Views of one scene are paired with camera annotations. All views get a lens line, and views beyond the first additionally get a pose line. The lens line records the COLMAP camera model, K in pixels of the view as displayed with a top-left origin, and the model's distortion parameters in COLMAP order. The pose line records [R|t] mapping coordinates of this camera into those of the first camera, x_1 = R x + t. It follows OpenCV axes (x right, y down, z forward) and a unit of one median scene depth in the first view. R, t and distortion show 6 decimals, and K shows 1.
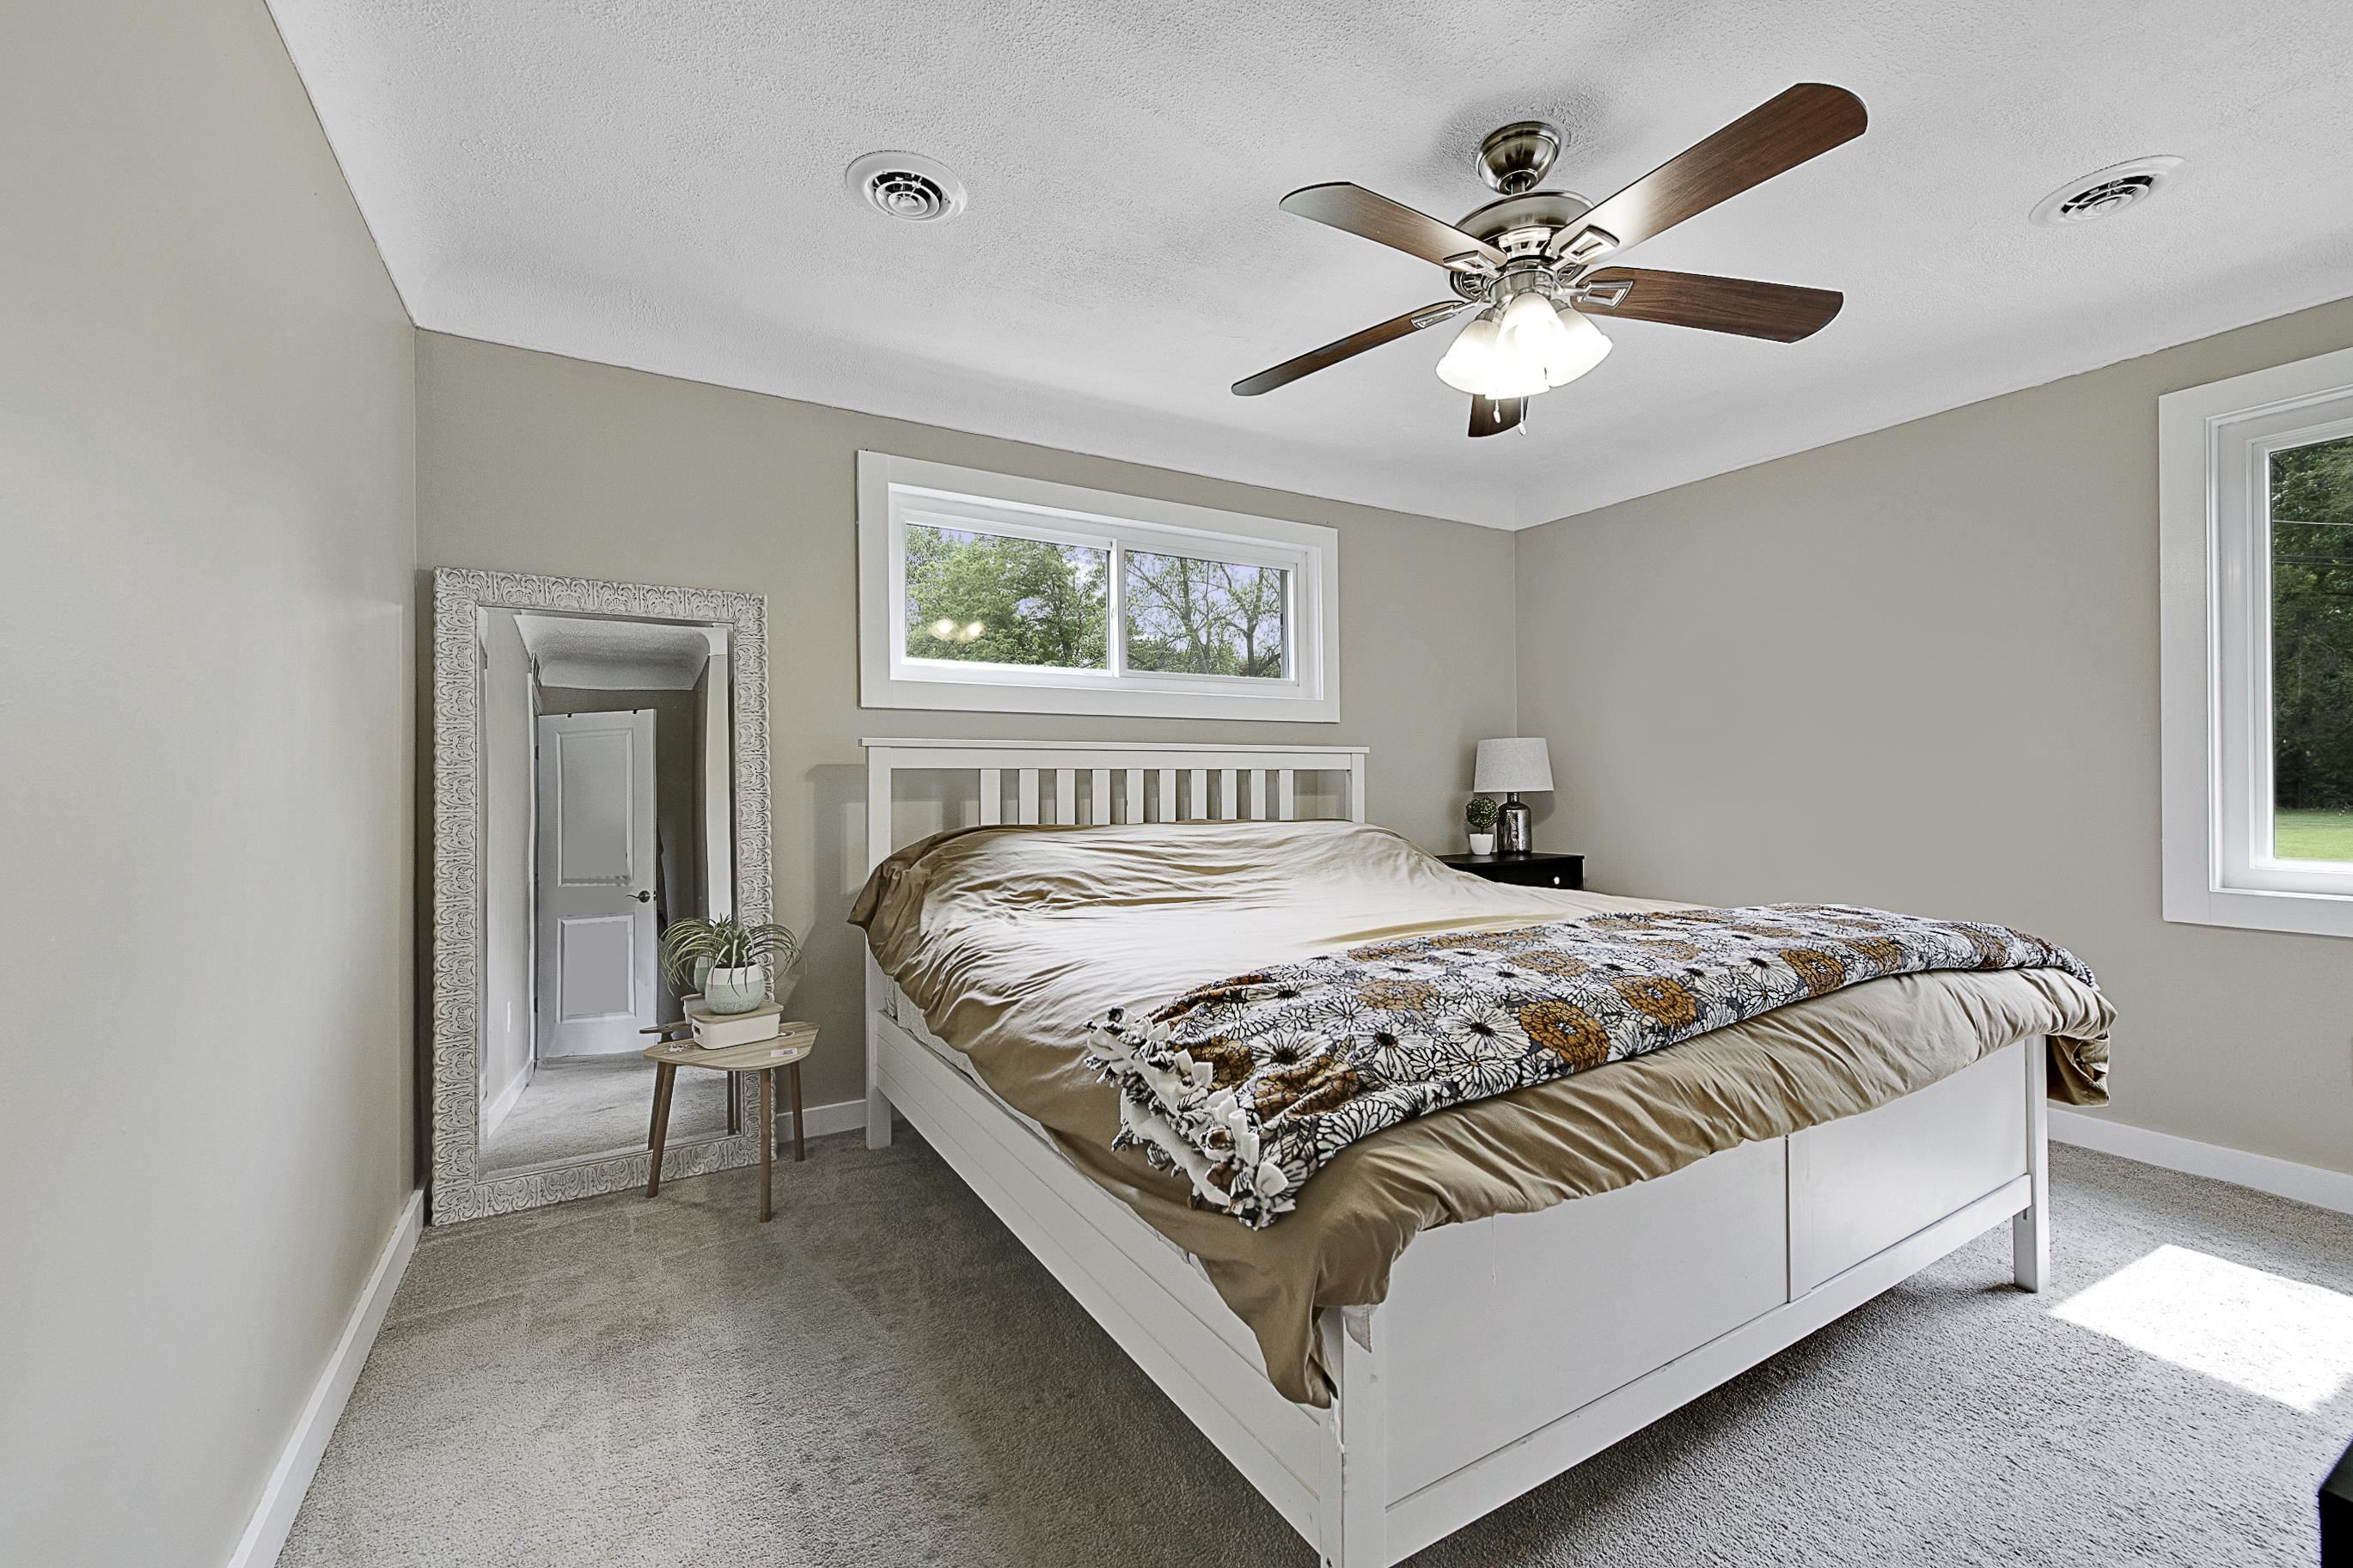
lens RADIAL K [[952.3, 0, 1168.0], [0, 952.3, 779.6], [0, 0, 1]] dist [0.005947, -0.000369]
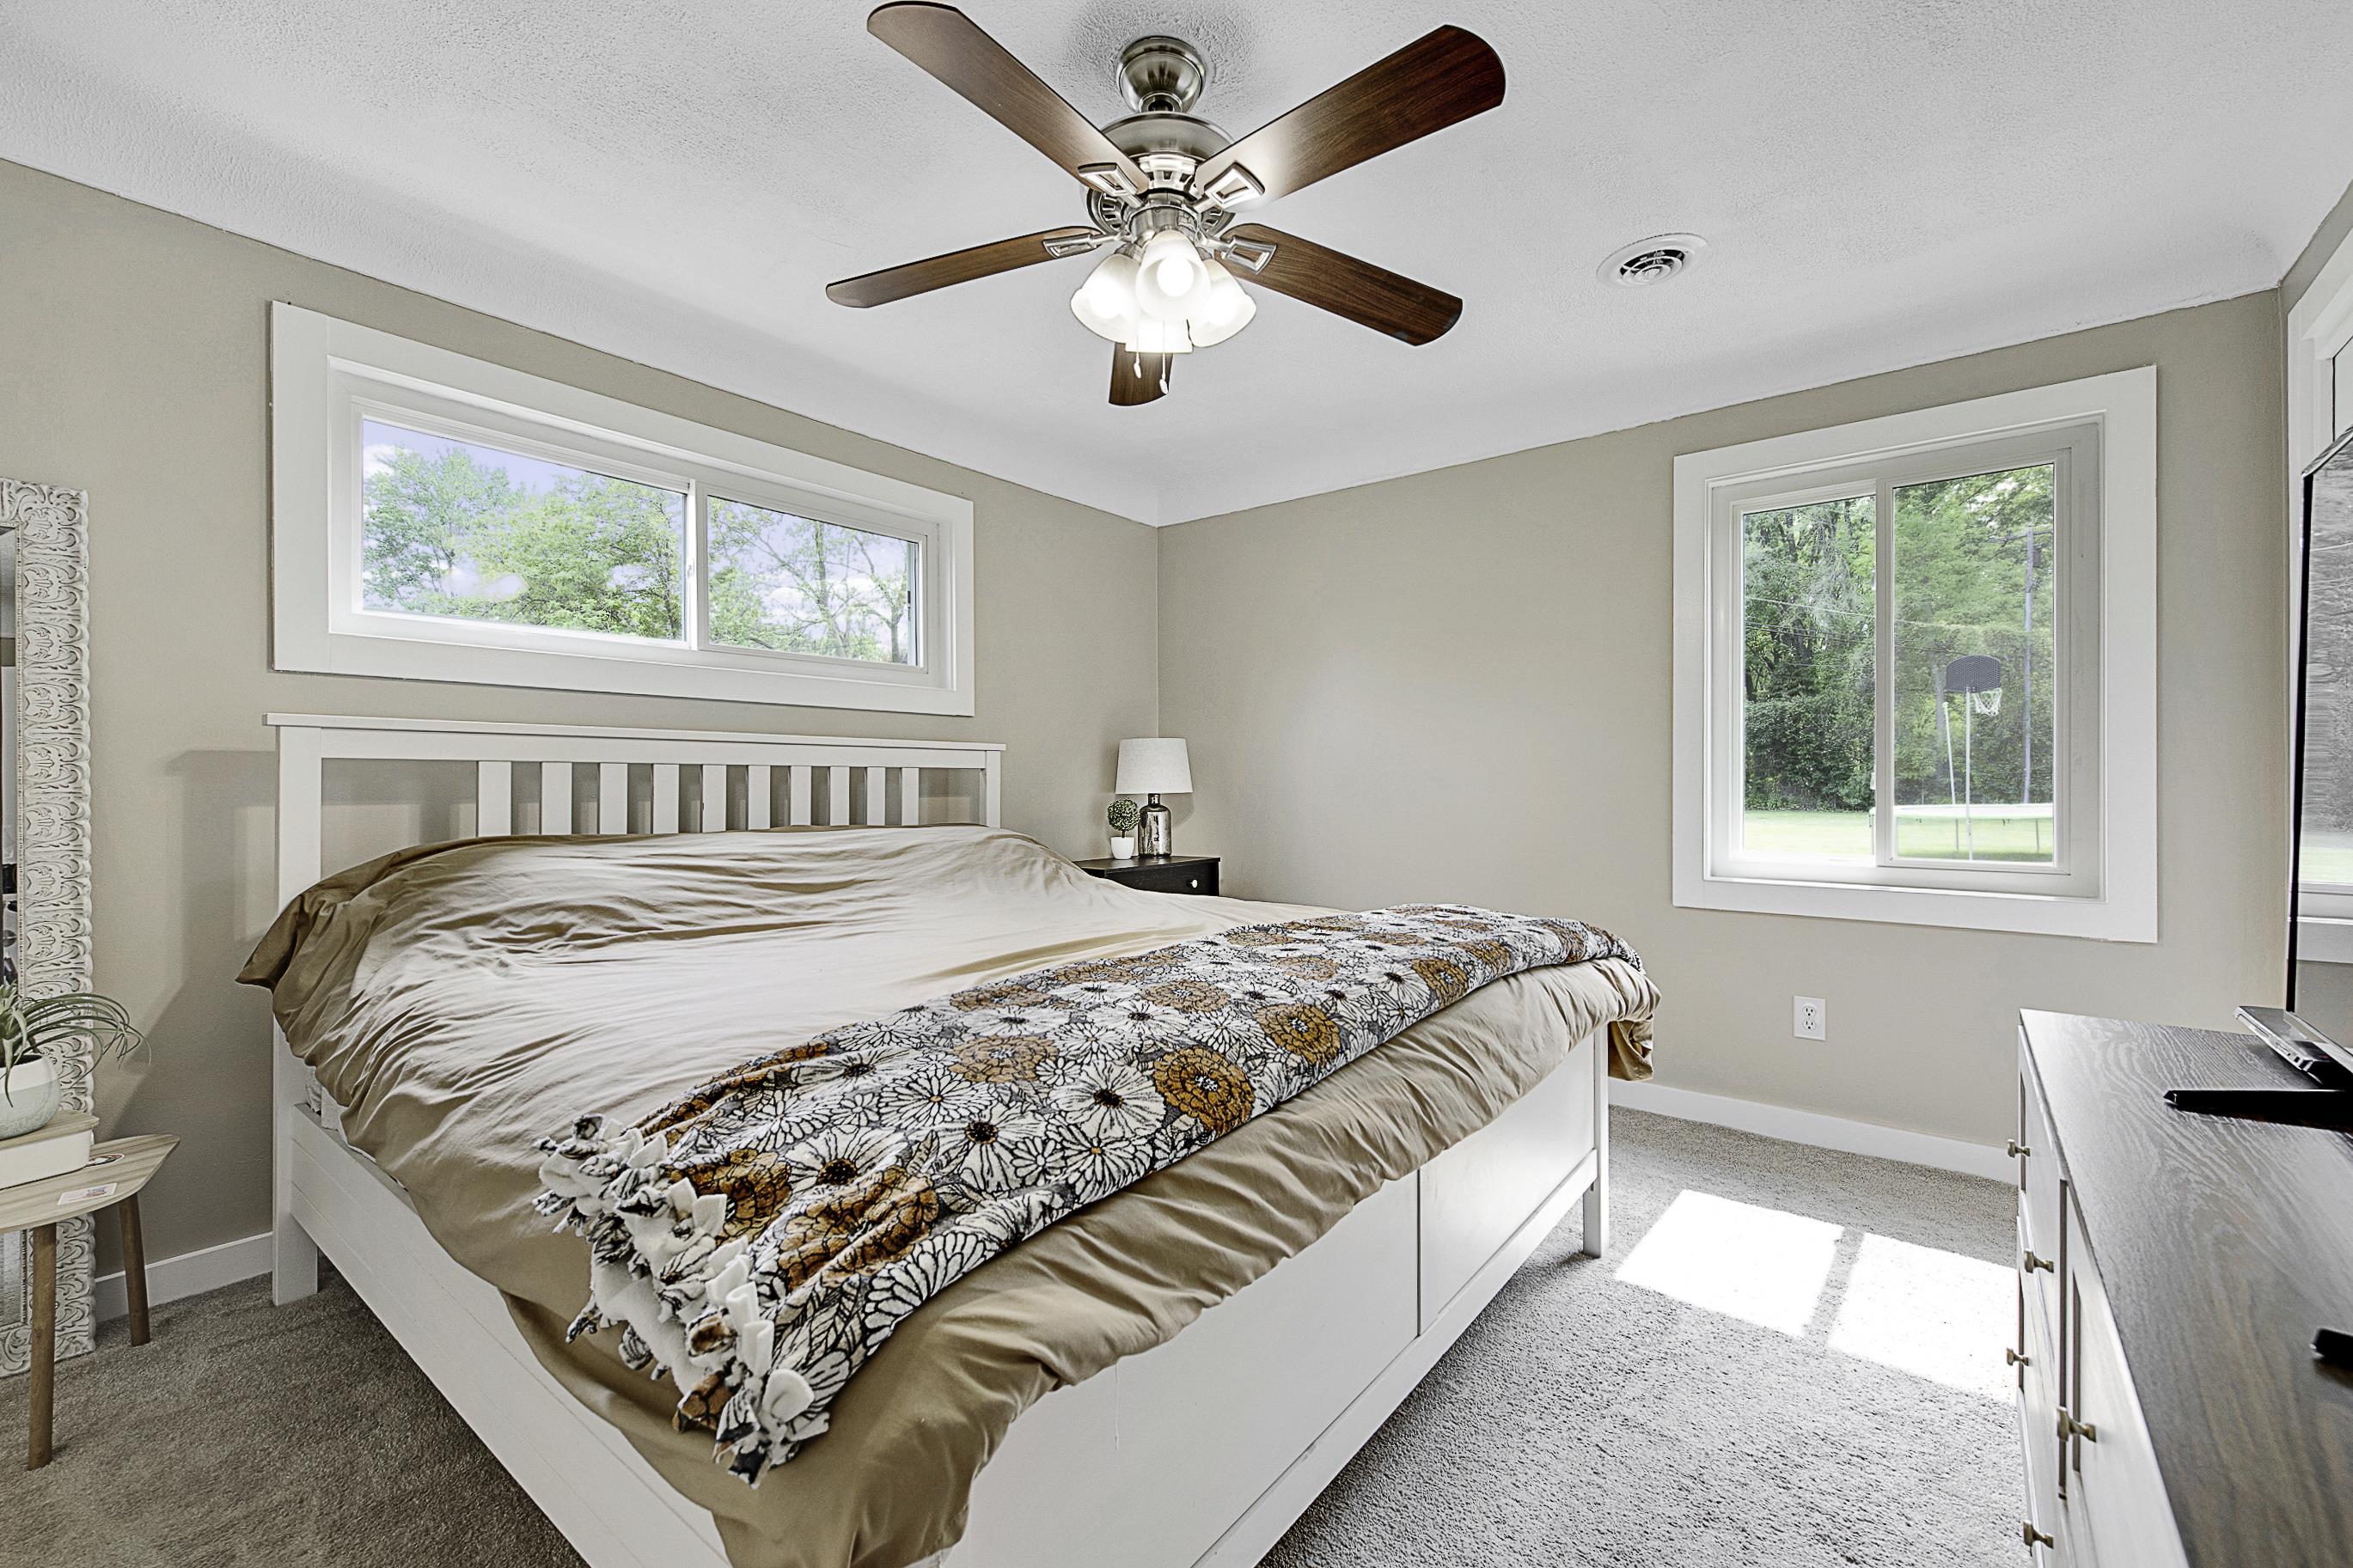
lens RADIAL K [[952.3, 0, 1168.0], [0, 952.3, 779.6], [0, 0, 1]] dist [0.005947, -0.000369]
pose [[0.935913, 0.008170, 0.352138, 0.071582], [-0.008061, 0.999966, -0.001776, 0.000433], [-0.352140, -0.001176, 0.935947, 0.183394]]
